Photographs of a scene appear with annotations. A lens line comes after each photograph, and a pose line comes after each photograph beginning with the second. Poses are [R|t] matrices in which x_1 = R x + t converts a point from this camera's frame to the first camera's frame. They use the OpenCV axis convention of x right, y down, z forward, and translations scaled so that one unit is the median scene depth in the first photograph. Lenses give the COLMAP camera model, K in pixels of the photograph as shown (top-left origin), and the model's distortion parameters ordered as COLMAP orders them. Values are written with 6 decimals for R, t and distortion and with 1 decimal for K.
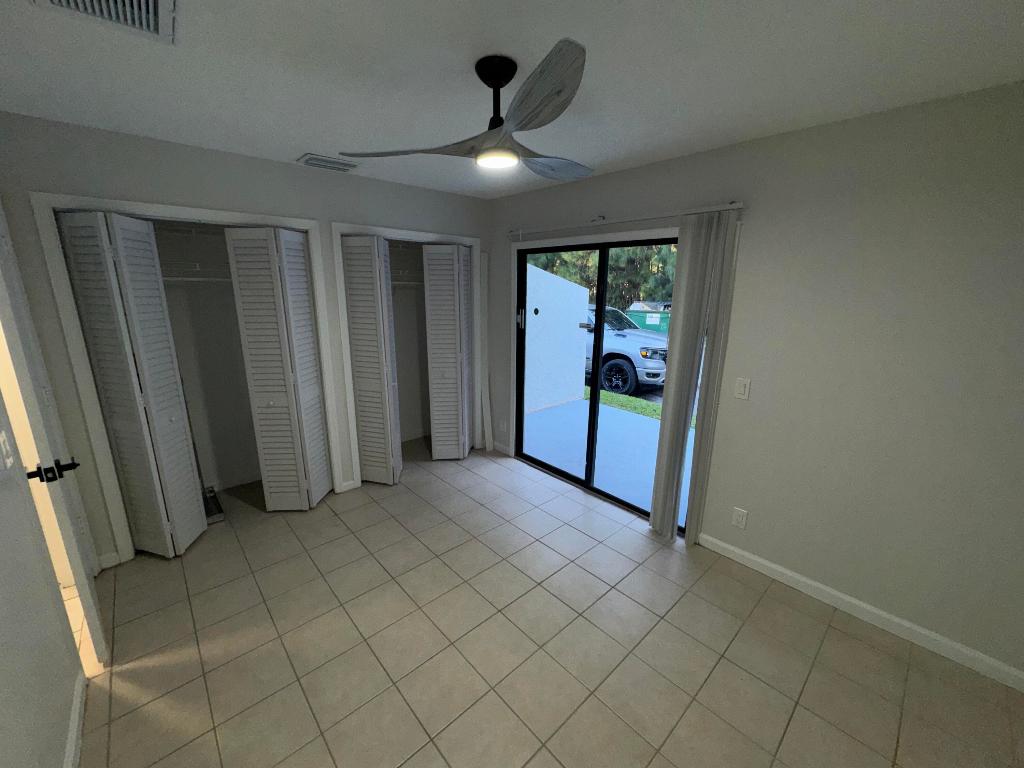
lens RADIAL K [[411.7, 0, 516.4], [0, 411.7, 383.6], [0, 0, 1]] dist [-0.000908, 0.000209]
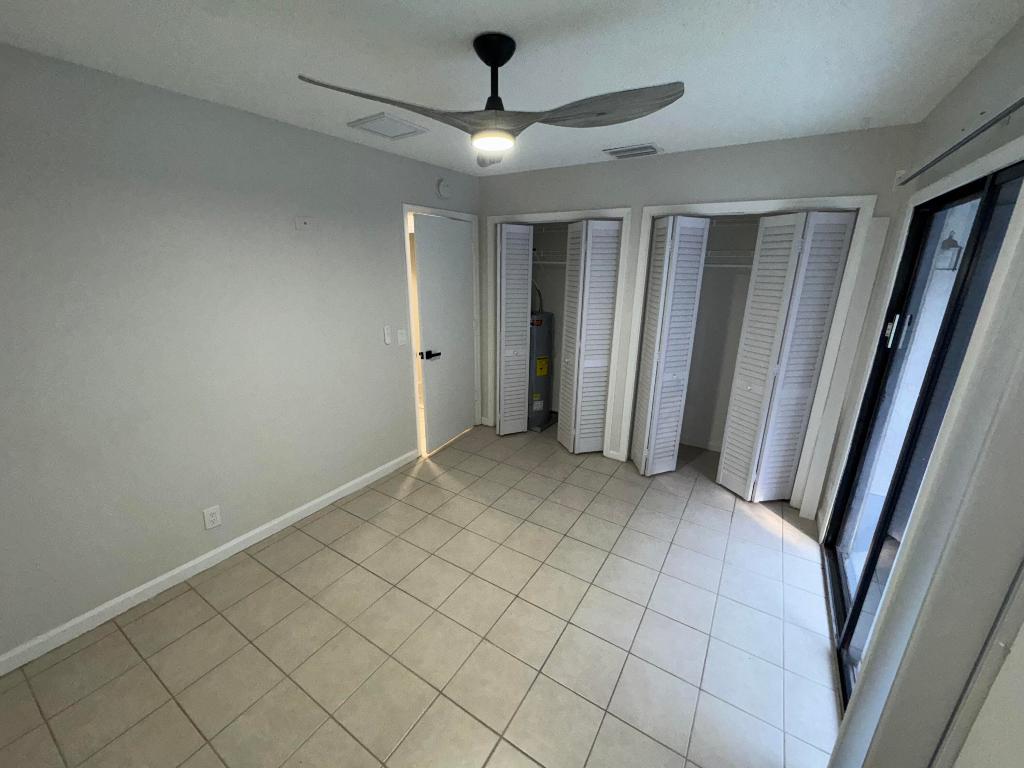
lens RADIAL K [[411.7, 0, 513.6], [0, 411.7, 384.3], [0, 0, 1]] dist [-0.000908, 0.000209]
pose [[0.260383, 0.262754, -0.929064, 0.501482], [-0.240363, 0.949603, 0.201198, -0.086402], [0.935108, 0.170924, 0.310417, 0.401975]]
